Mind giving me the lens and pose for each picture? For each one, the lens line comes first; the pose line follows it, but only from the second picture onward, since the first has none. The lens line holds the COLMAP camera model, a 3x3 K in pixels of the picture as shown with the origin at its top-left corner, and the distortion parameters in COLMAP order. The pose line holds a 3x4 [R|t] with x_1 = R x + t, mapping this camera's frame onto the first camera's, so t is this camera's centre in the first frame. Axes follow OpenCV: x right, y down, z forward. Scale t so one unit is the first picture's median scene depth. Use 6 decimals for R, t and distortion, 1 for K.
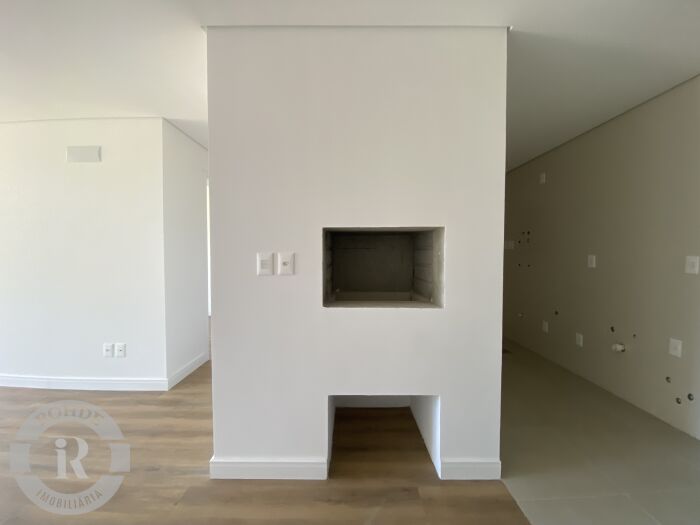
lens RADIAL K [[285.2, 0, 350.0], [0, 285.2, 262.5], [0, 0, 1]] dist [0.026256, -0.022878]
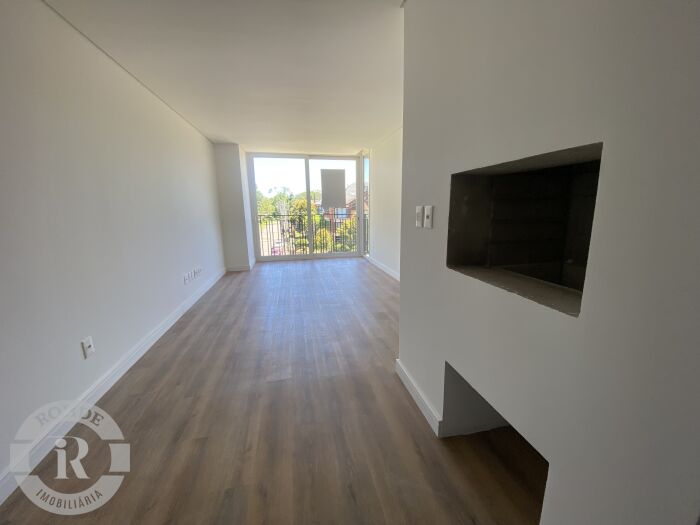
lens RADIAL K [[285.2, 0, 350.0], [0, 285.2, 262.5], [0, 0, 1]] dist [0.026256, -0.022878]
pose [[0.204153, 0.187400, -0.960835, 0.708796], [-0.014197, 0.981969, 0.188506, -0.023589], [0.978836, -0.024843, 0.203132, 0.523380]]
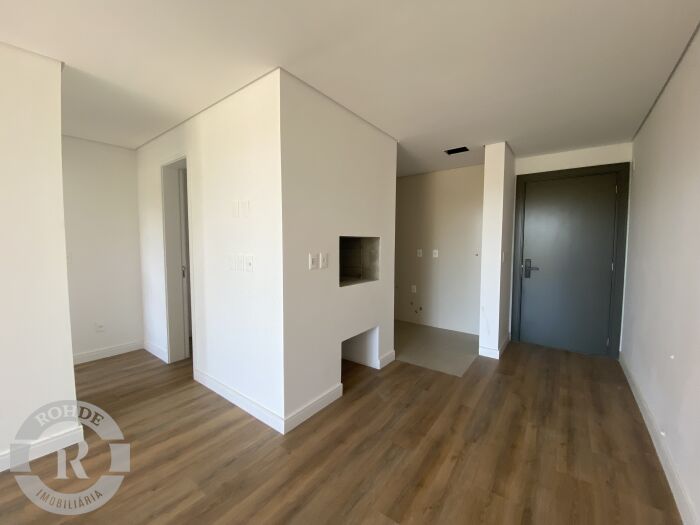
lens RADIAL K [[285.2, 0, 350.0], [0, 285.2, 262.5], [0, 0, 1]] dist [0.026256, -0.022878]
pose [[0.596552, -0.050350, 0.800993, -1.301637], [0.022561, 0.998688, 0.045974, -0.047803], [-0.802257, -0.009354, 0.596906, 0.029862]]
